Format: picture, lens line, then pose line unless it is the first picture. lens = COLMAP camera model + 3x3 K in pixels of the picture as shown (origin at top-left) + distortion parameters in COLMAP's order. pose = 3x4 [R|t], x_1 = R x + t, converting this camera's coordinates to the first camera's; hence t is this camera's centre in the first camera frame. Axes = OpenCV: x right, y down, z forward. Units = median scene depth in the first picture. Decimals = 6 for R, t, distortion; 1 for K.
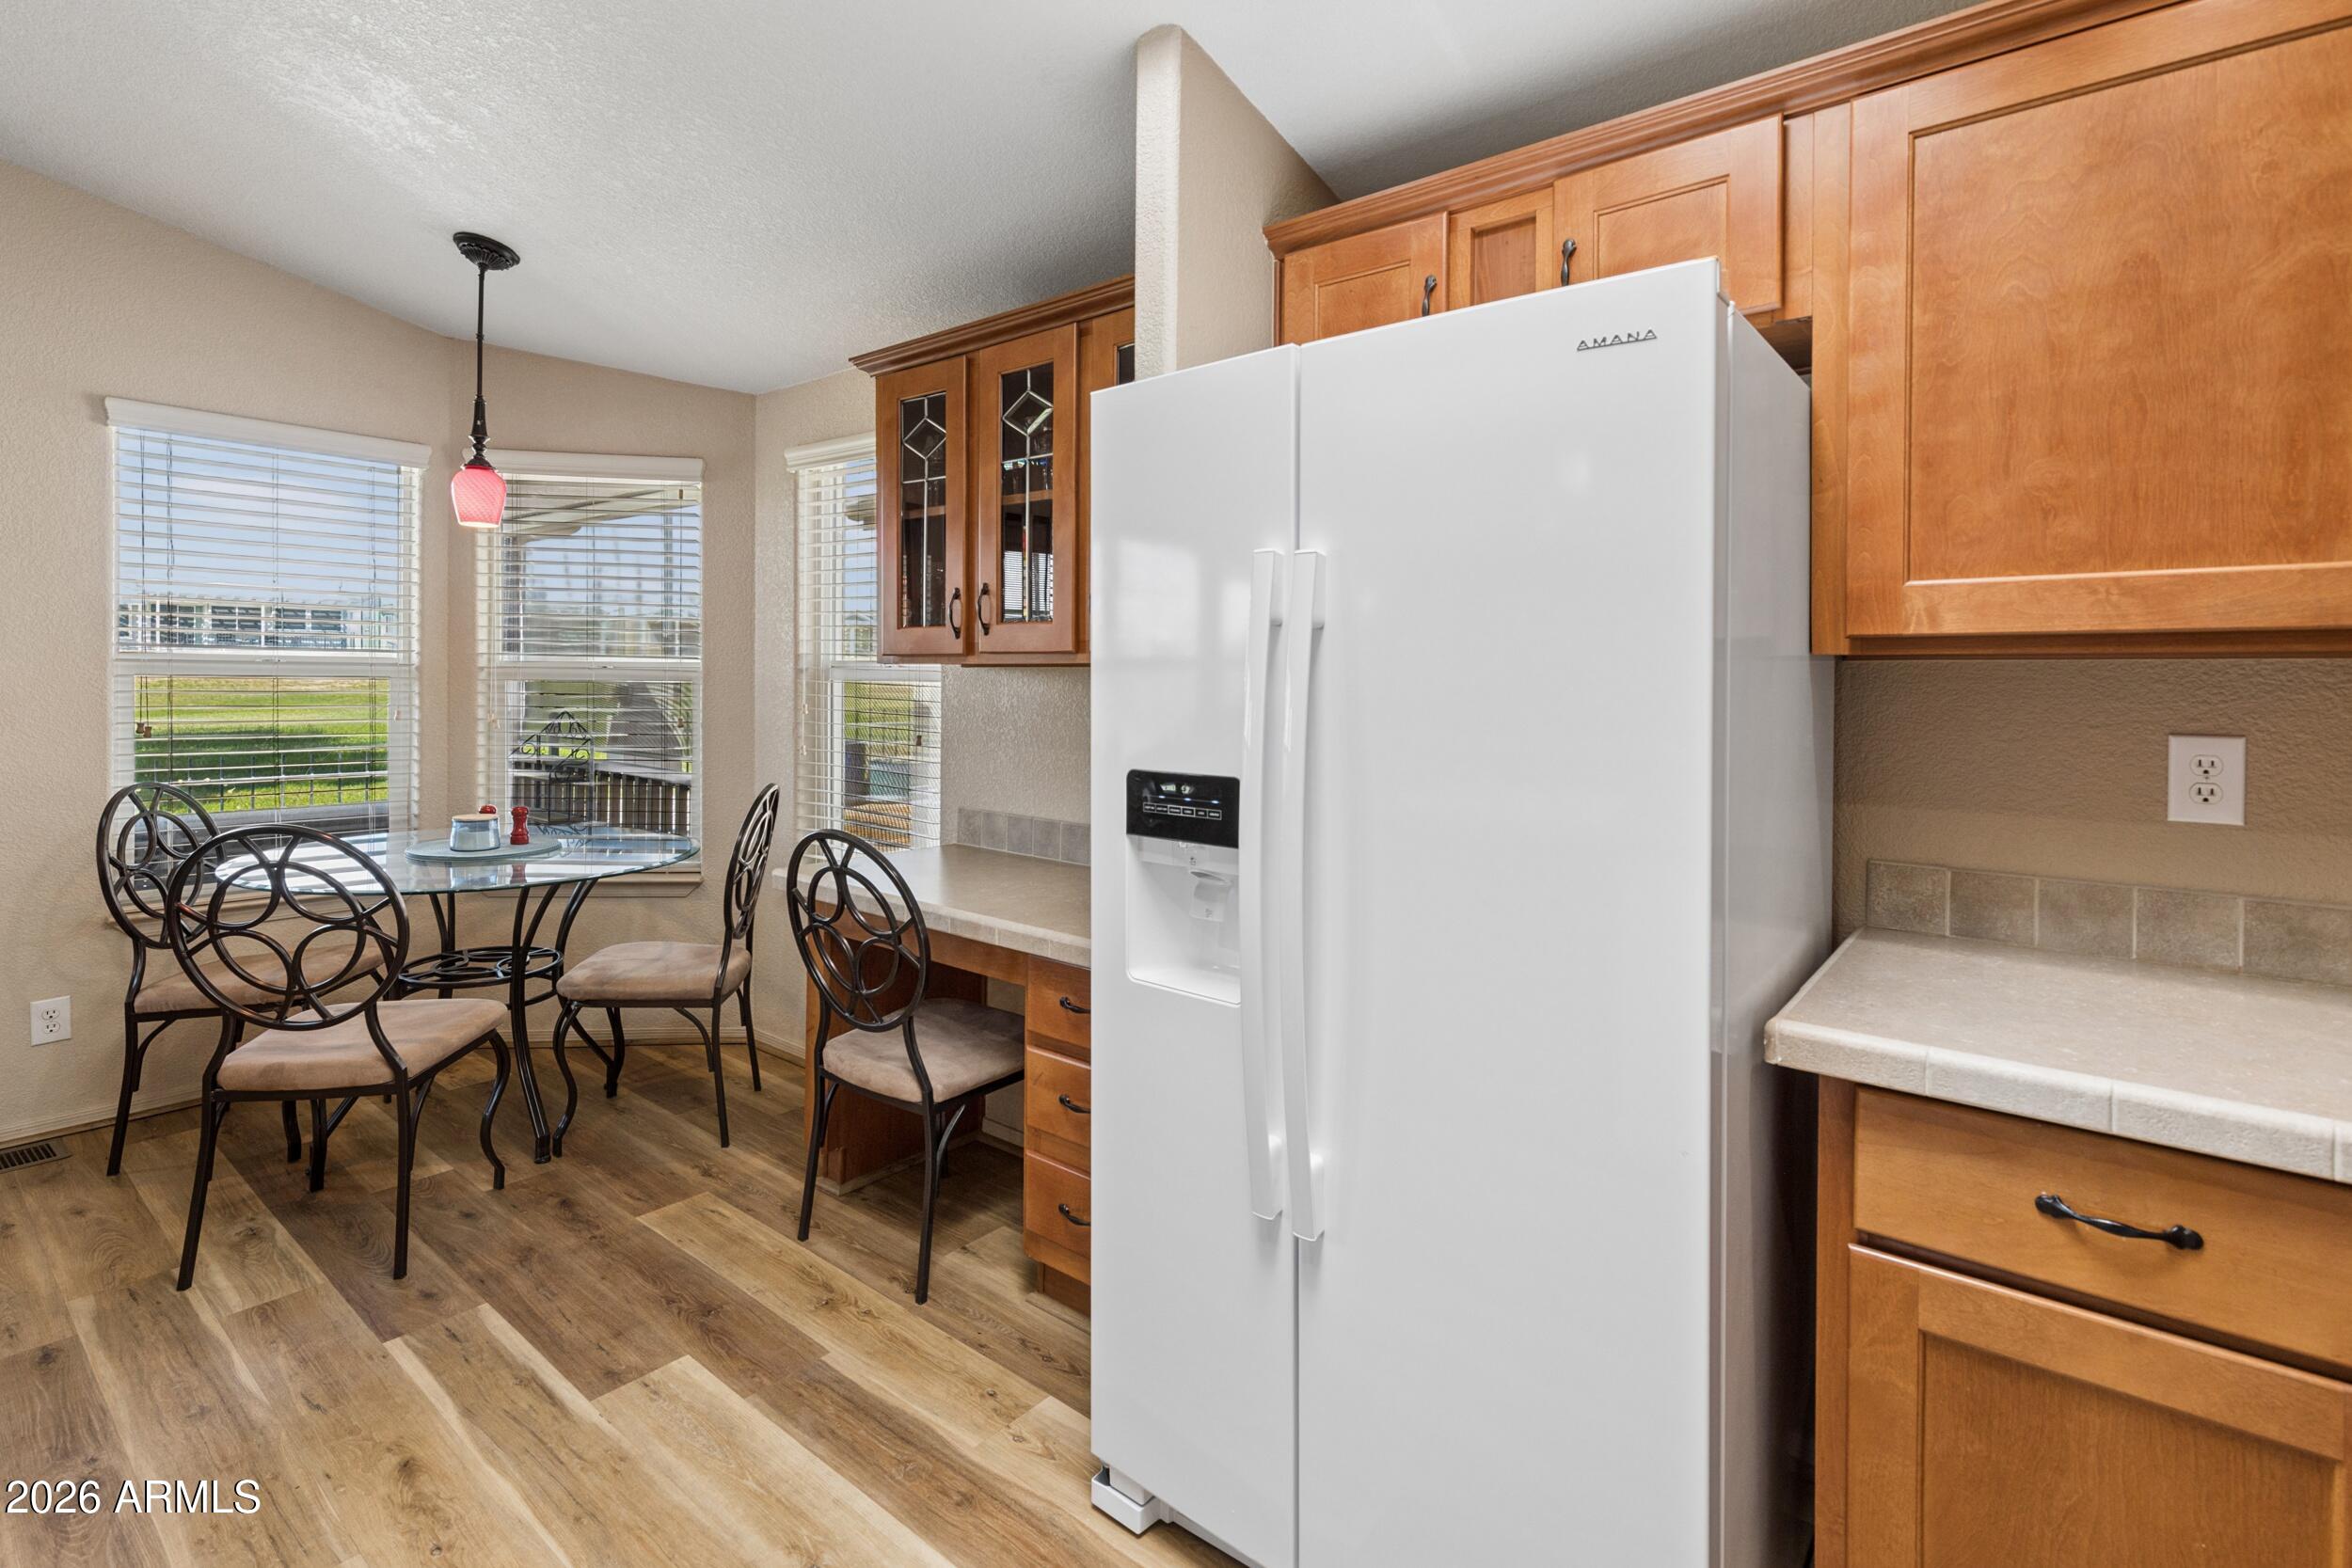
lens RADIAL K [[1110.7, 0, 1188.9], [0, 1110.7, 687.2], [0, 0, 1]] dist [0.005941, 0.000008]
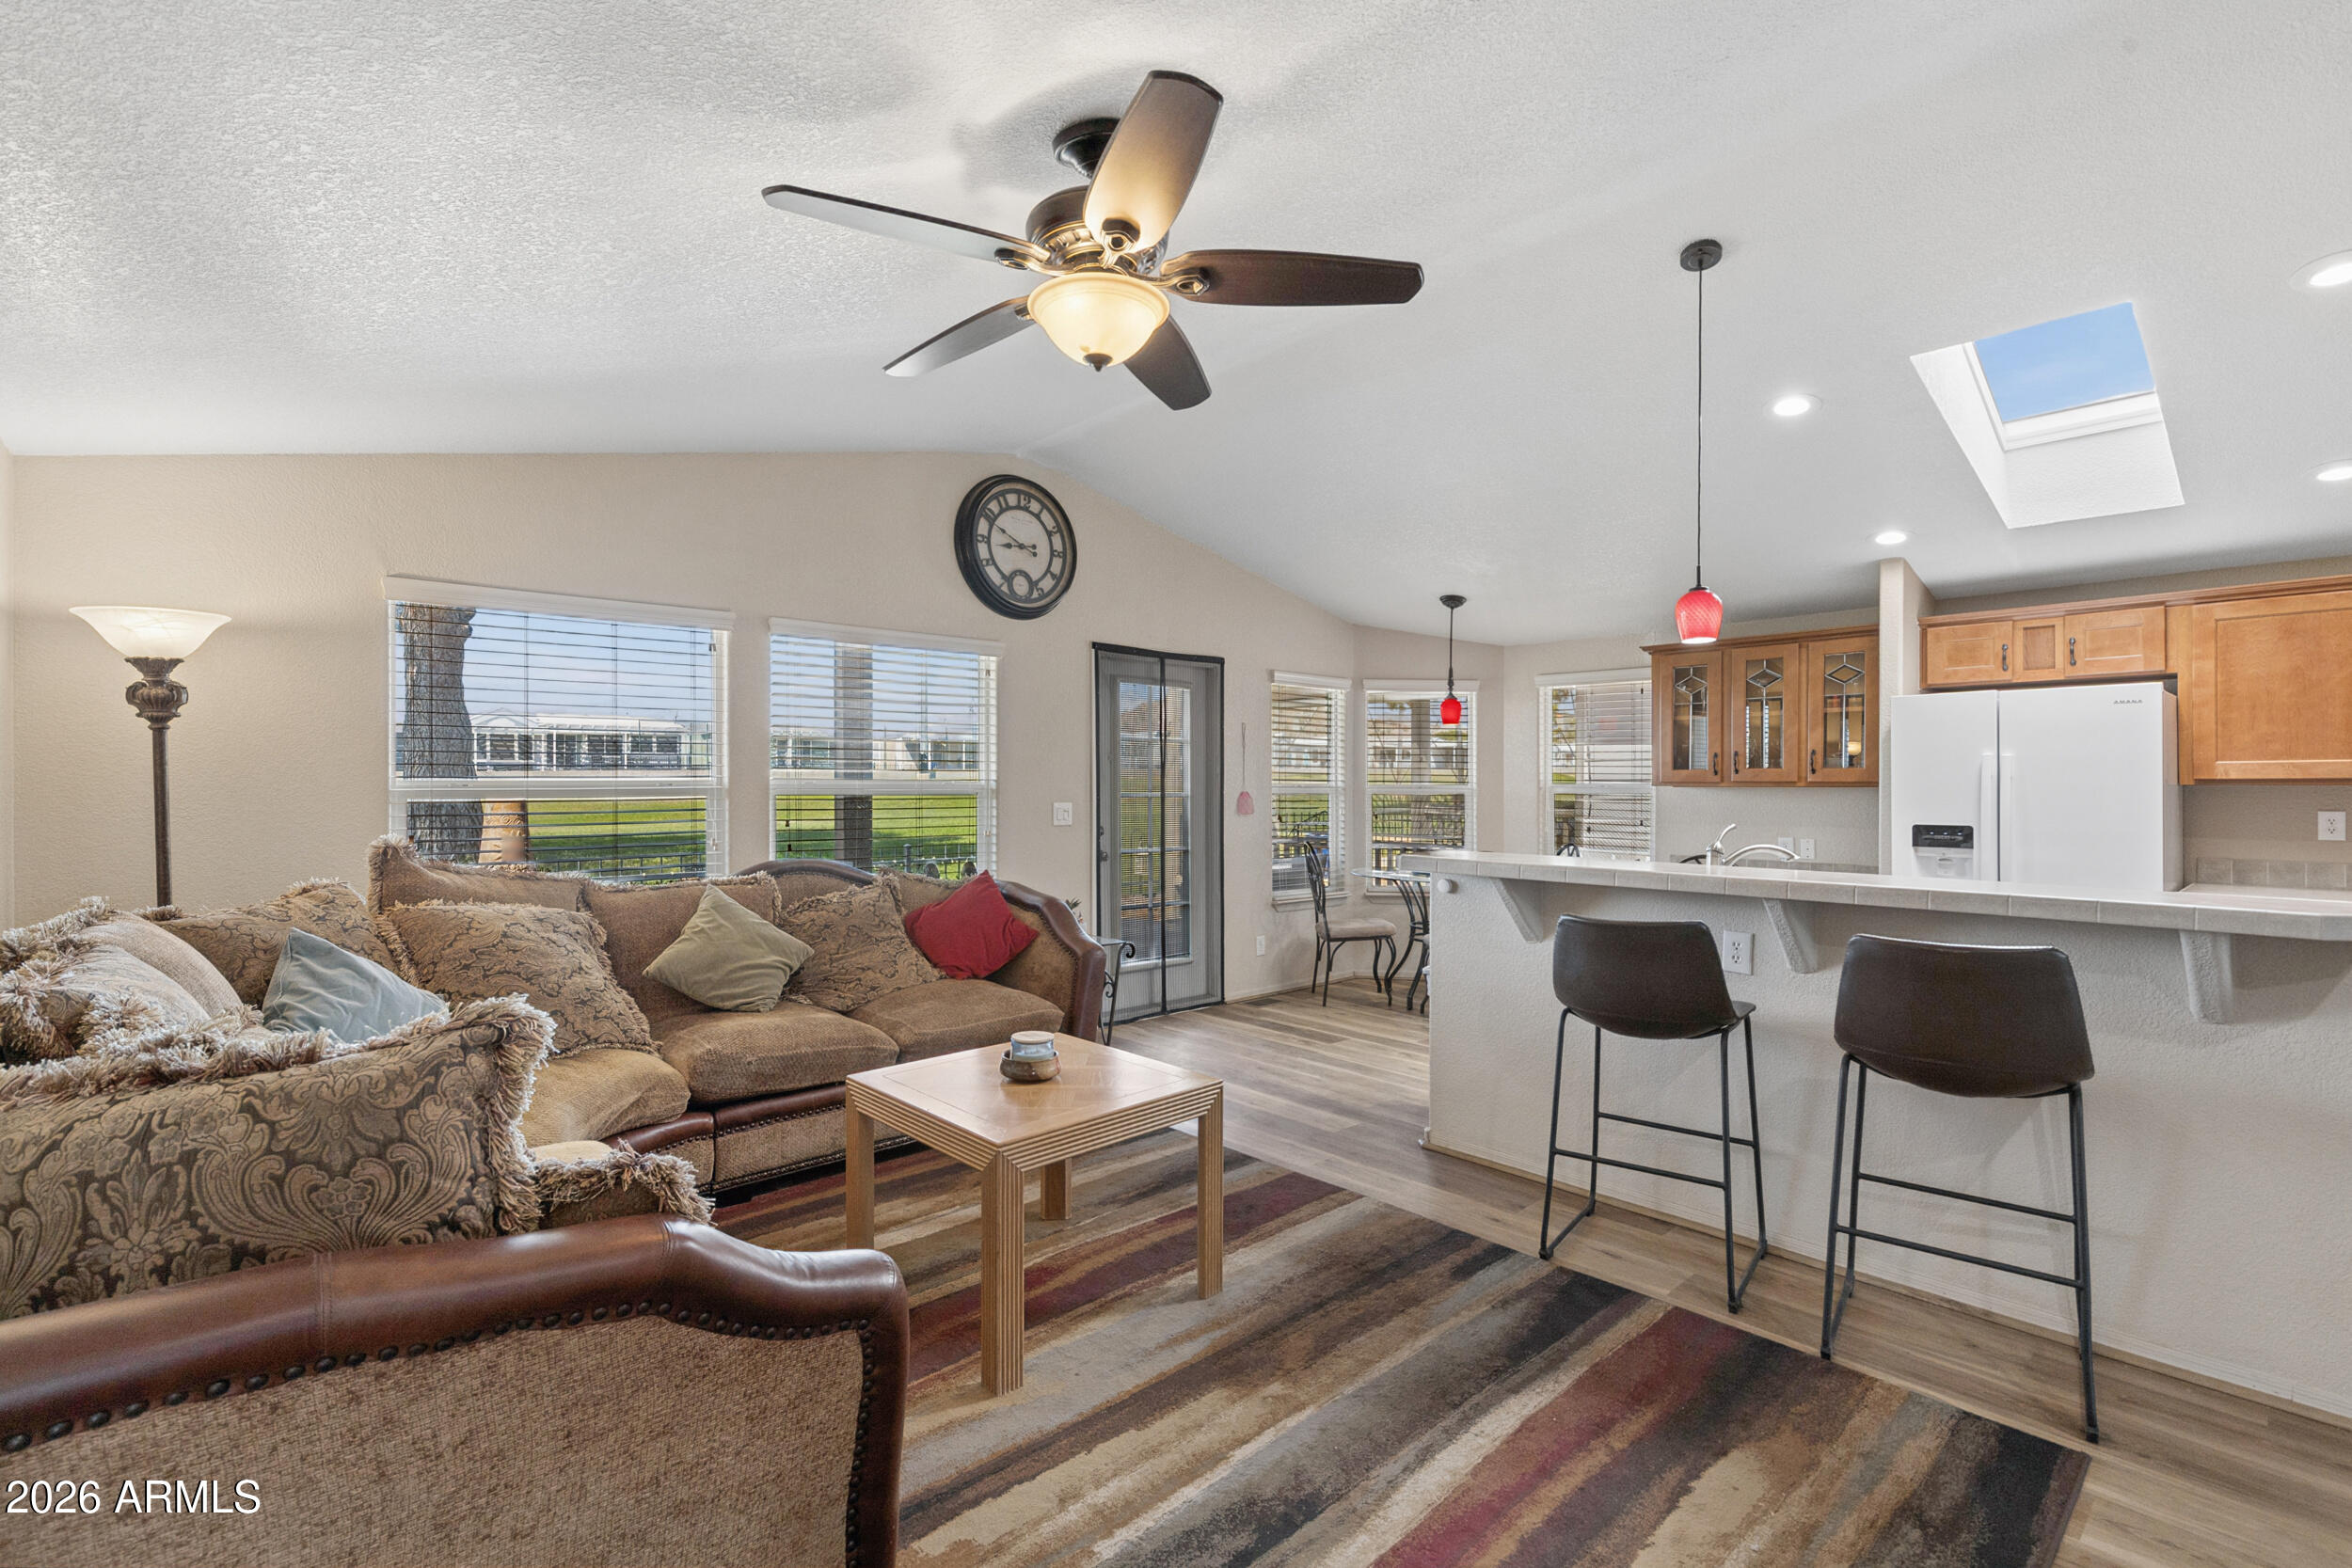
lens RADIAL K [[1049.7, 0, 1176.0], [0, 1049.7, 784.0], [0, 0, 1]] dist [0.003161, 0.000087]
pose [[0.985703, -0.009735, -0.168209, -1.013745], [0.008391, 0.999927, -0.008696, -0.018281], [0.168282, 0.007160, 0.985713, -1.403334]]
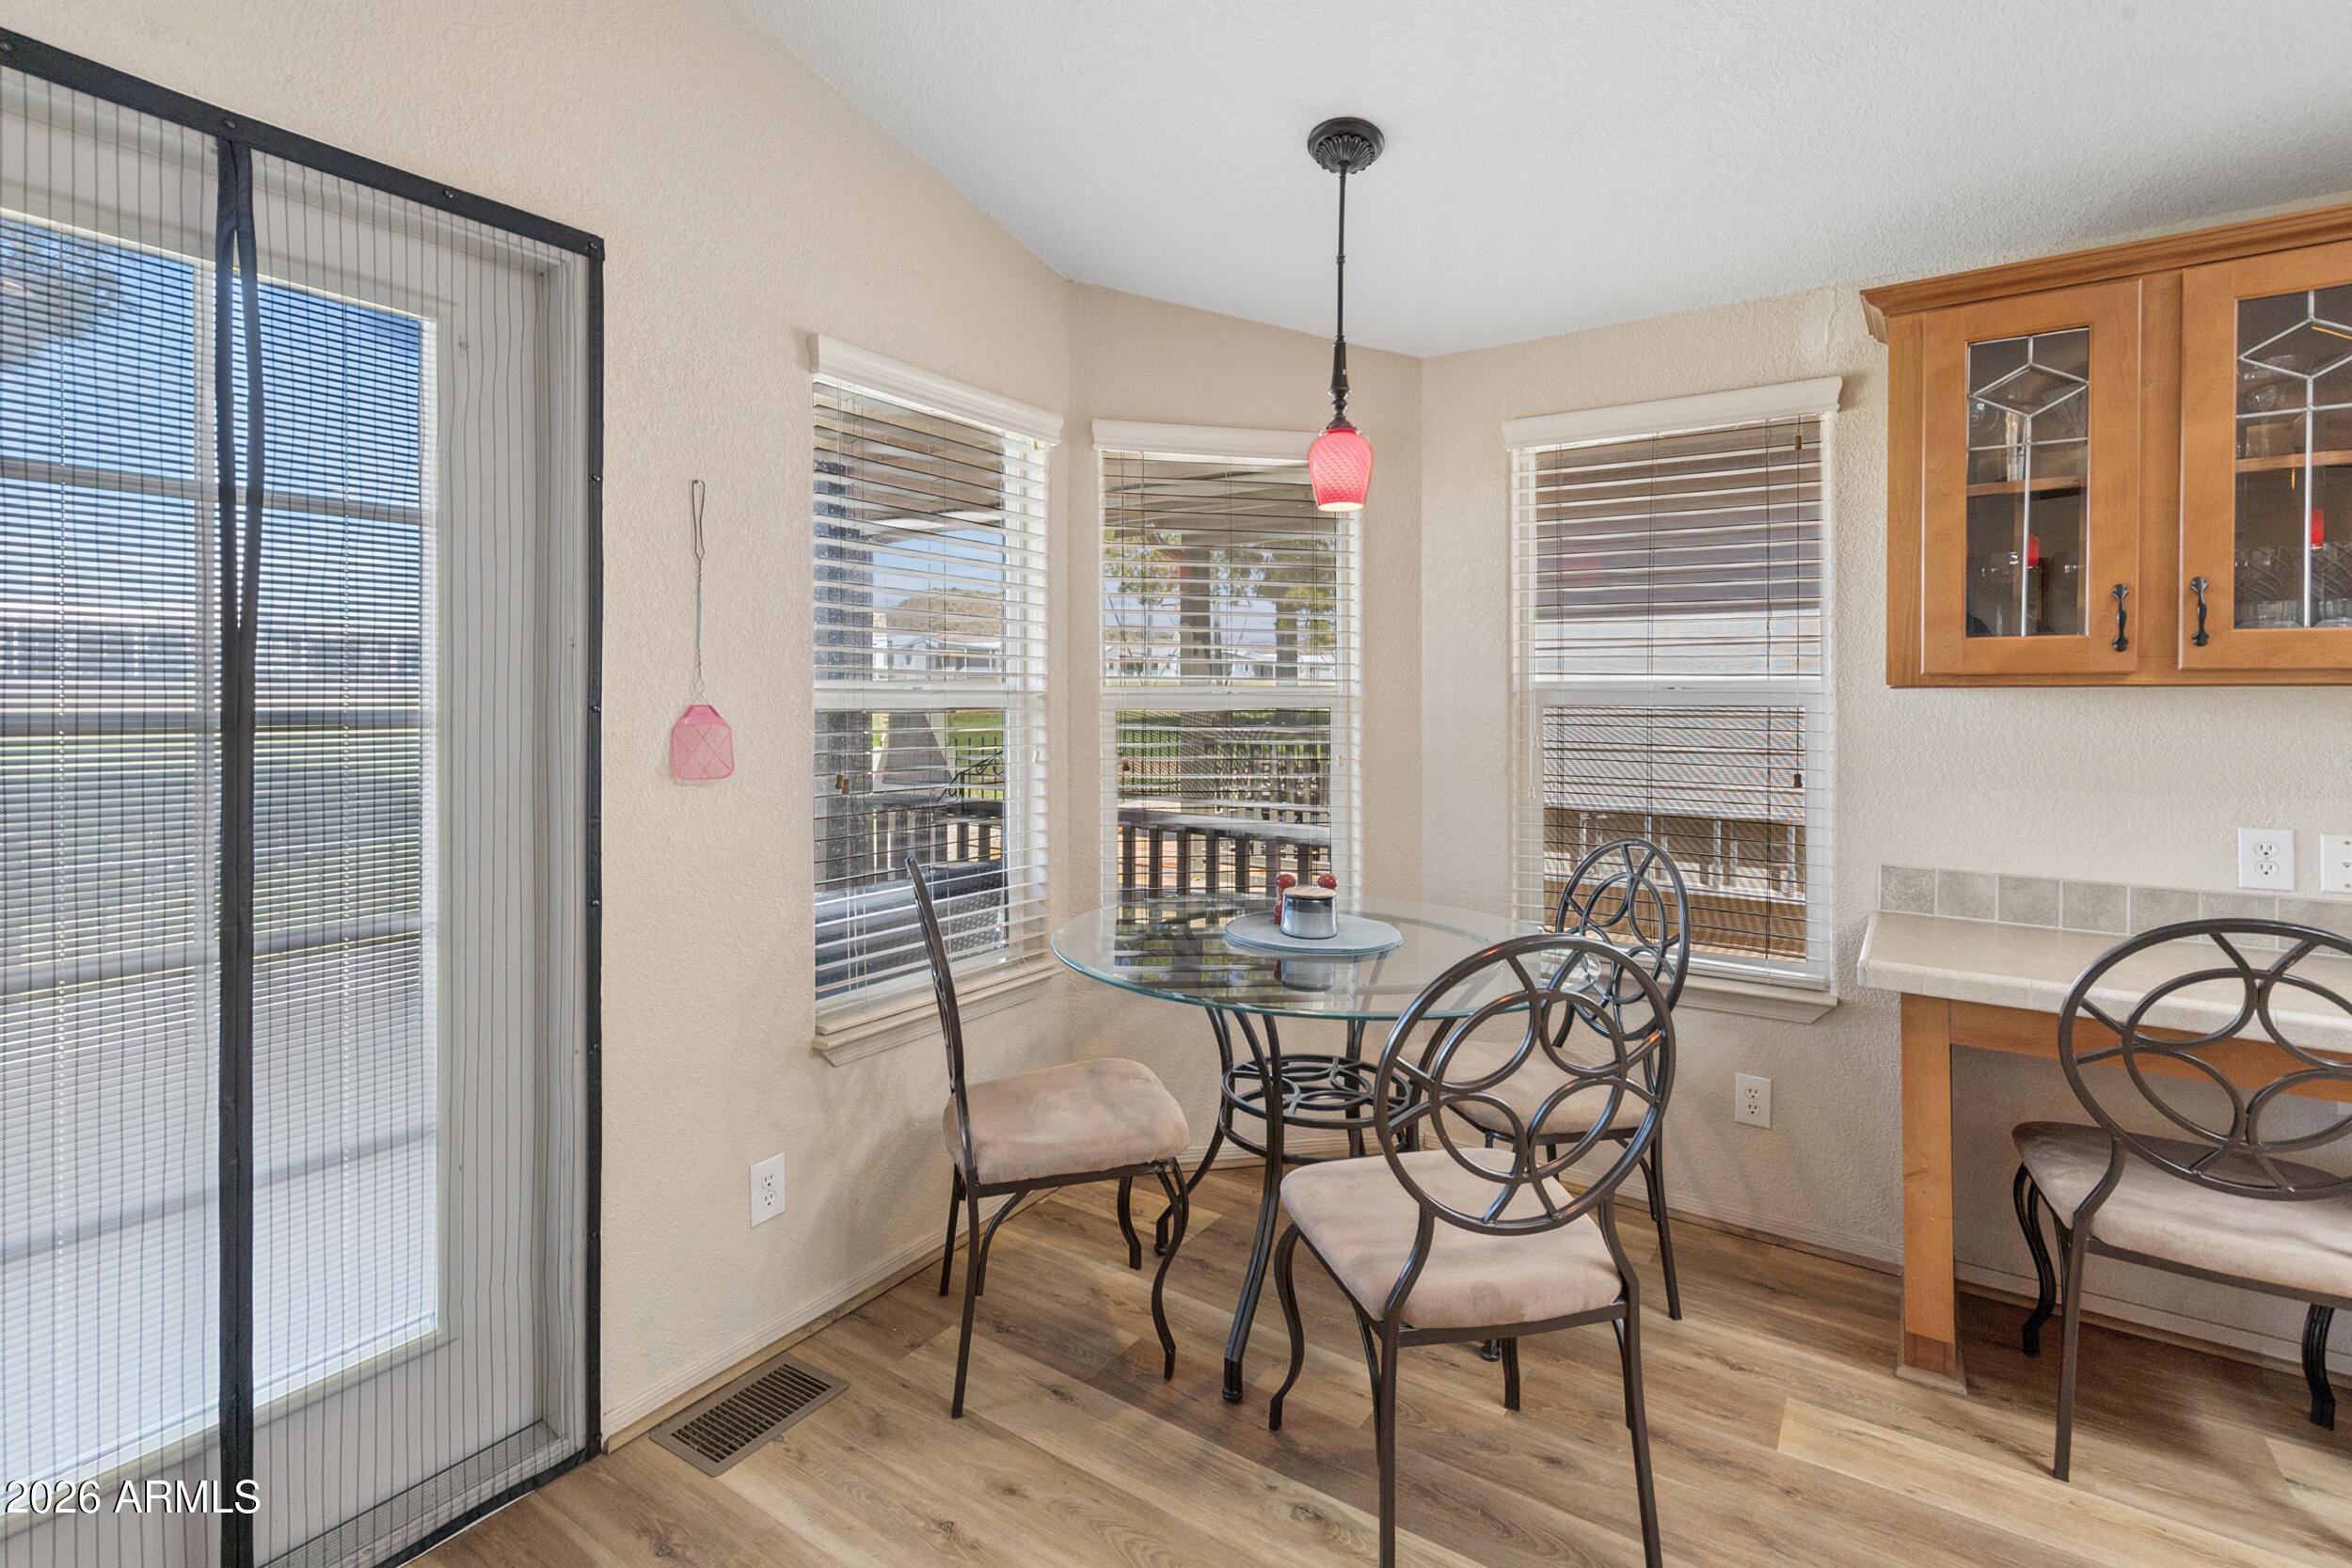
lens RADIAL K [[1110.7, 0, 1188.9], [0, 1110.7, 687.2], [0, 0, 1]] dist [0.005941, 0.000008]
pose [[0.996875, -0.010853, 0.078246, -0.982733], [0.011977, 0.999832, -0.013908, -0.016843], [-0.078082, 0.014801, 0.996837, 0.314455]]
